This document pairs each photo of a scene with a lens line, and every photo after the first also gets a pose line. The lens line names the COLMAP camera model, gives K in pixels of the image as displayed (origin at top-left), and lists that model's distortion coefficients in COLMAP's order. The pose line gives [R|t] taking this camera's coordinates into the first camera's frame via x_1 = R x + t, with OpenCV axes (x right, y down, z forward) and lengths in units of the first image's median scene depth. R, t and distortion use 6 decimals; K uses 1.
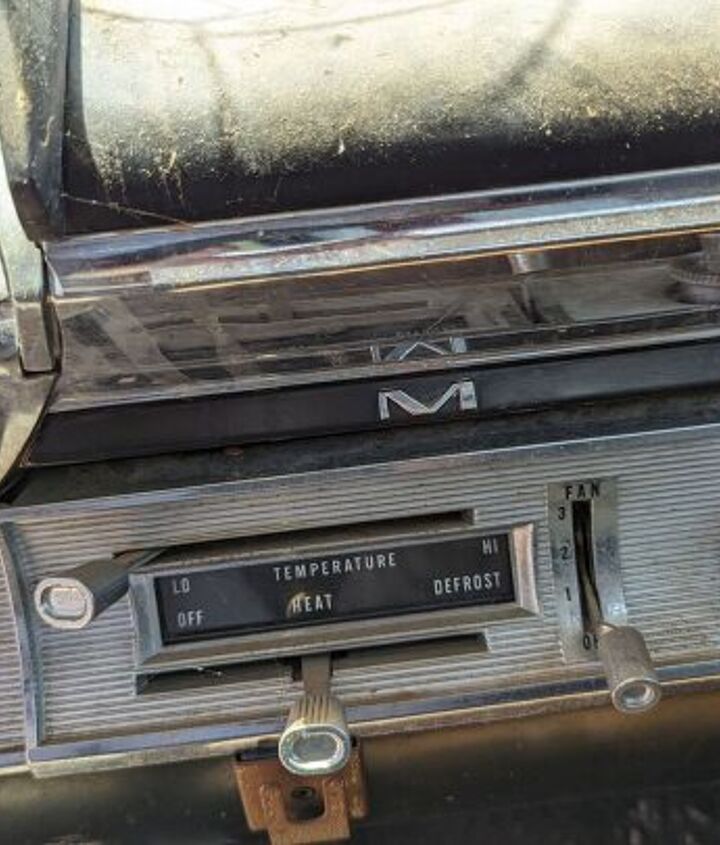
lens RADIAL K [[1107.2, 0, 360.0], [0, 1107.2, 422.5], [0, 0, 1]] dist [-0.019563, -0.034086]
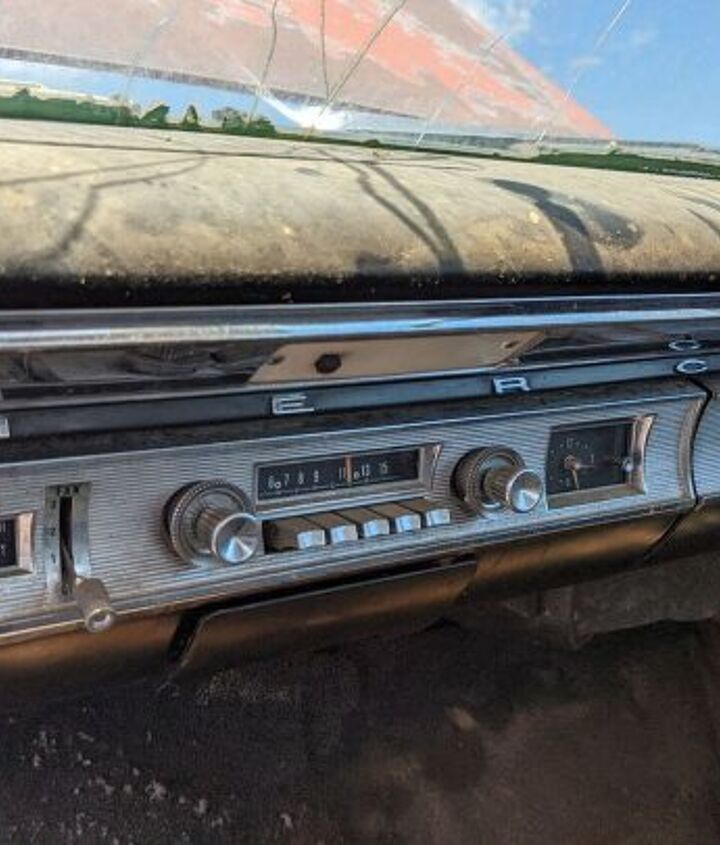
lens RADIAL K [[1134.8, 0, 361.1], [0, 1134.8, 405.9], [0, 0, 1]] dist [0.103251, -0.062676]
pose [[0.840353, 0.049447, 0.539779, -0.318775], [-0.054151, 0.998507, -0.007165, -0.066126], [-0.539327, -0.023209, 0.841776, -0.550789]]
